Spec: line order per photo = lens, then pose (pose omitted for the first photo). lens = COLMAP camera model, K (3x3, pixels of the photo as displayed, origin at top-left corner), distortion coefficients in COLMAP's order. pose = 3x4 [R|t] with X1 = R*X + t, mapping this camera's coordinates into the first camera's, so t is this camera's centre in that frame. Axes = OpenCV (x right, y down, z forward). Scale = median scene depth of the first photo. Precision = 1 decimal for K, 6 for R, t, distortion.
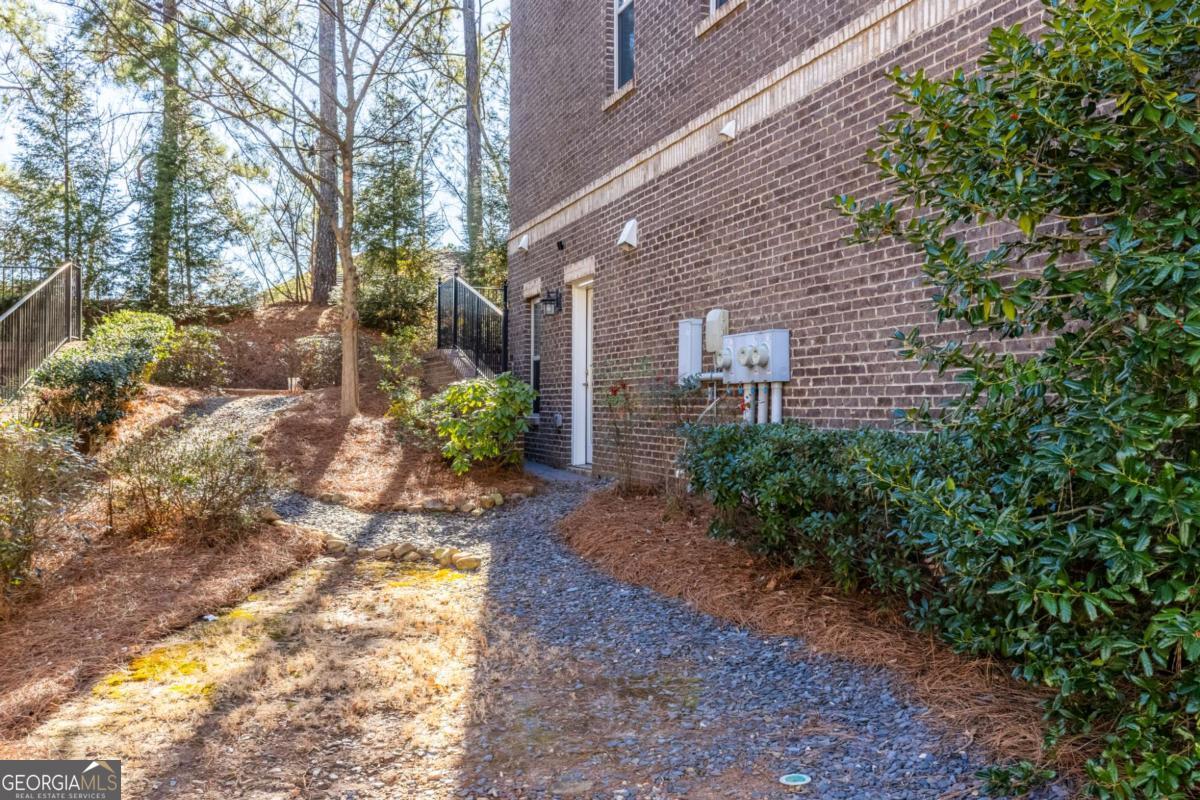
lens RADIAL K [[1145.3, 0, 600.0], [0, 1145.3, 400.0], [0, 0, 1]] dist [0.008432, 0.002817]
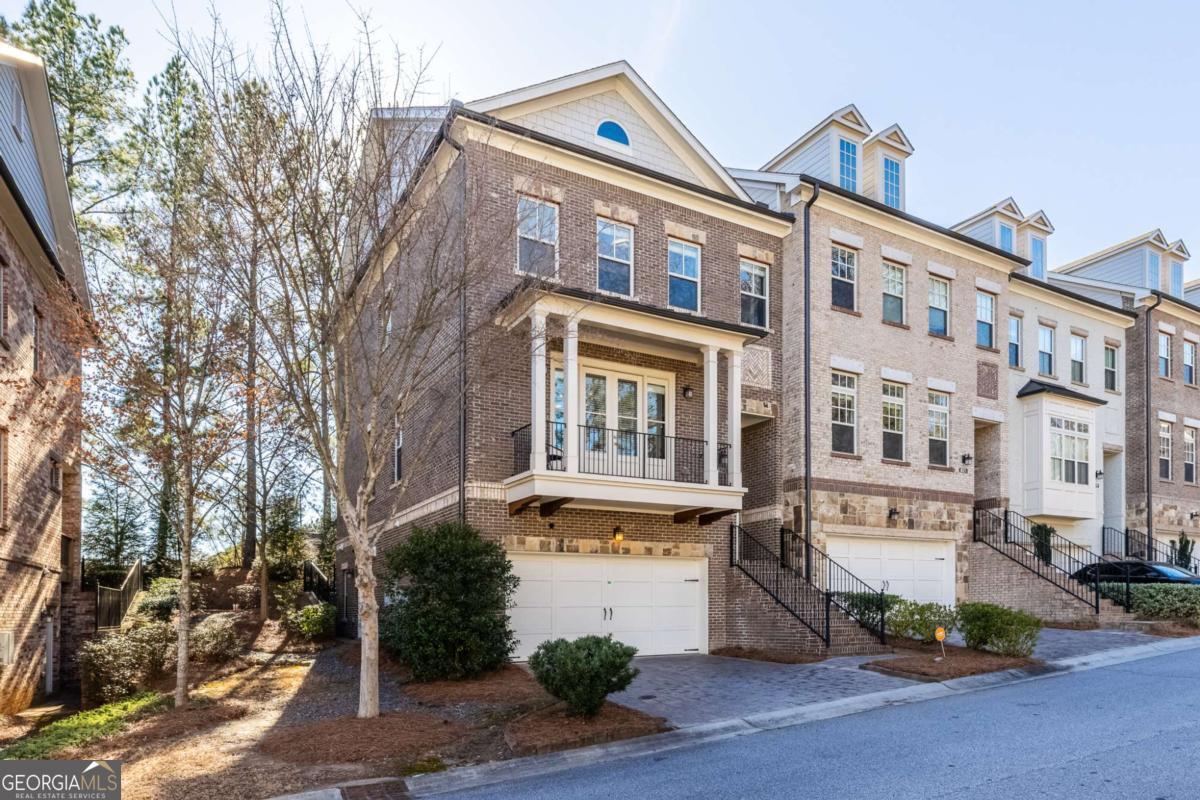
lens RADIAL K [[750.6, 0, 599.8], [0, 750.6, 586.1], [0, 0, 1]] dist [0.001585, 0.000530]
pose [[0.977458, -0.010815, 0.210853, 0.215577], [0.017470, 0.999405, -0.029727, 0.001721], [-0.210406, 0.032741, 0.977066, -1.075224]]
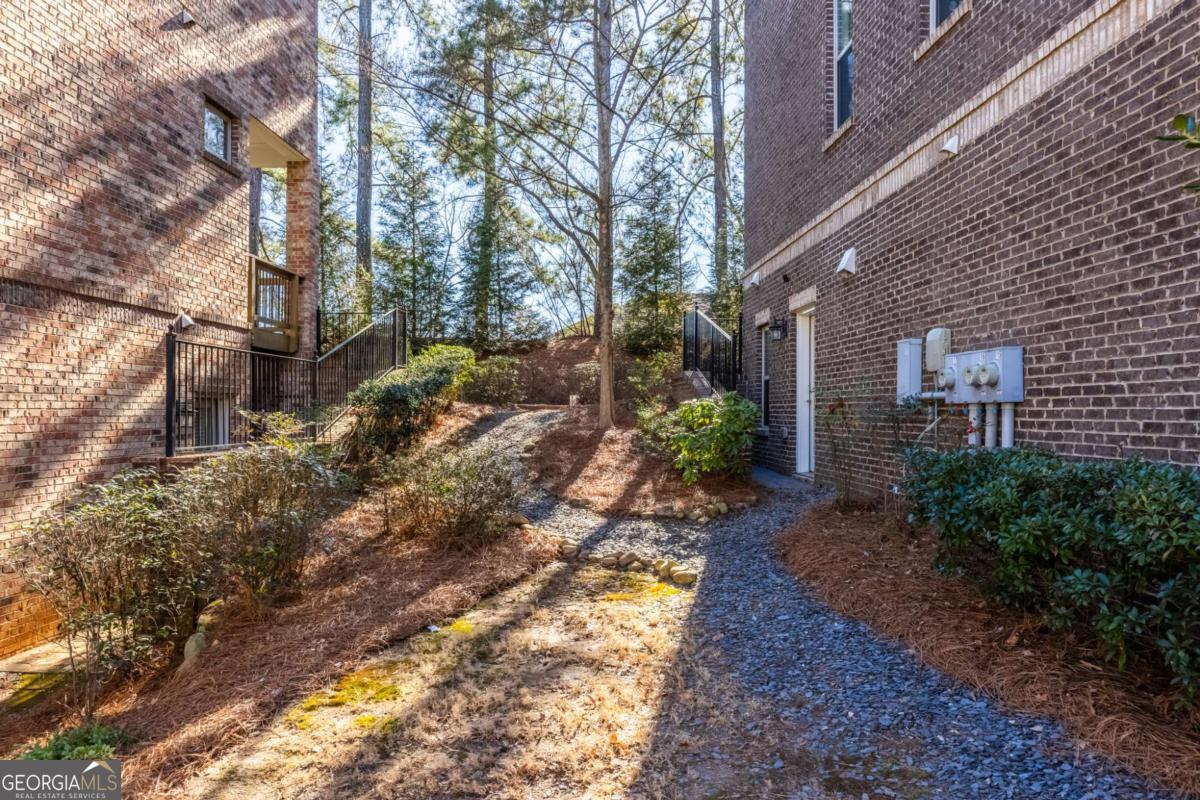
lens RADIAL K [[853.4, 0, 599.1], [0, 853.4, 406.8], [0, 0, 1]] dist [0.007231, 0.001470]
pose [[0.964971, -0.002455, -0.262345, 0.012177], [0.002055, 0.999996, -0.001798, -0.010001], [0.262349, 0.001196, 0.964972, 0.201549]]
